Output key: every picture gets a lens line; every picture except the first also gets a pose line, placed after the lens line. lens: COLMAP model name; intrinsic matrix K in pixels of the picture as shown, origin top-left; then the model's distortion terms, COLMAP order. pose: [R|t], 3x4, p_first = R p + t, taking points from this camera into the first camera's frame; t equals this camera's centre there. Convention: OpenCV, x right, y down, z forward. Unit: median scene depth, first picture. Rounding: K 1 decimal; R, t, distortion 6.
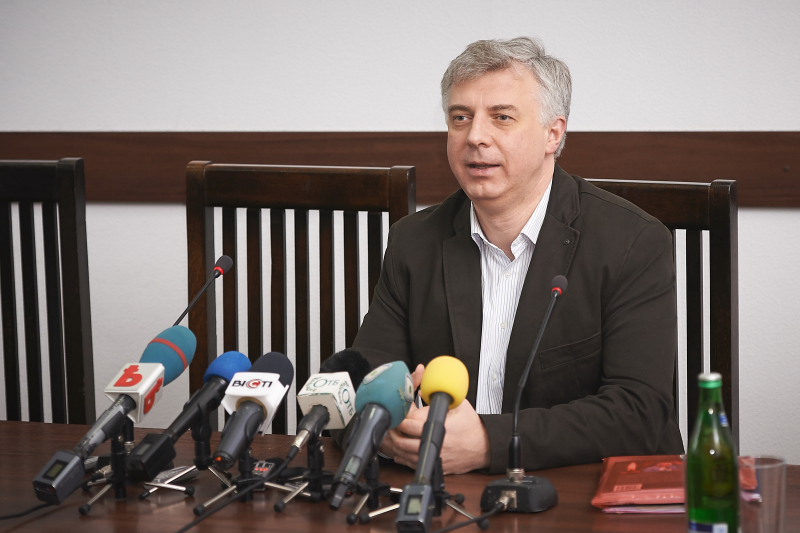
lens RADIAL K [[2226.3, 0, 401.8], [0, 2226.3, 265.7], [0, 0, 1]] dist [0.076726, 0.000000]
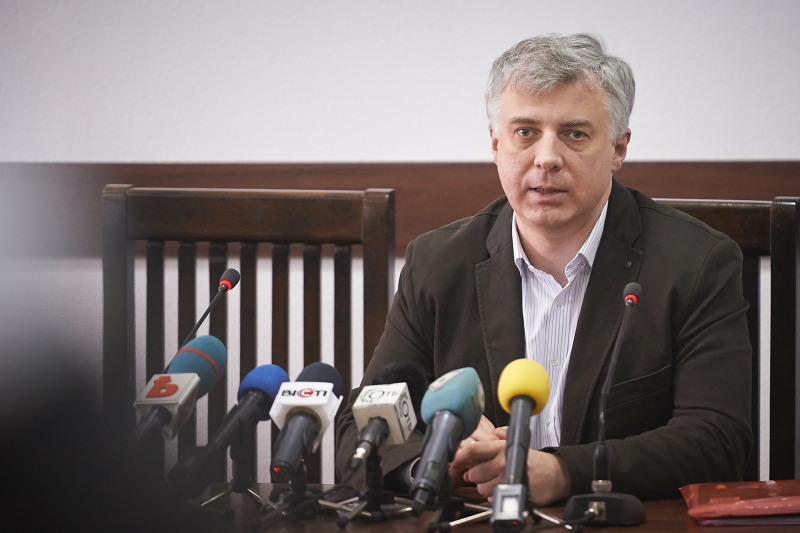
lens RADIAL K [[2978.7, 0, 398.9], [0, 2978.7, 267.1], [0, 0, 1]] dist [0.036957, 0.000000]
pose [[0.999513, 0.006248, 0.030574, -0.065198], [-0.005398, 0.999598, -0.027834, 0.034868], [-0.030735, 0.027656, 0.999145, -0.208993]]
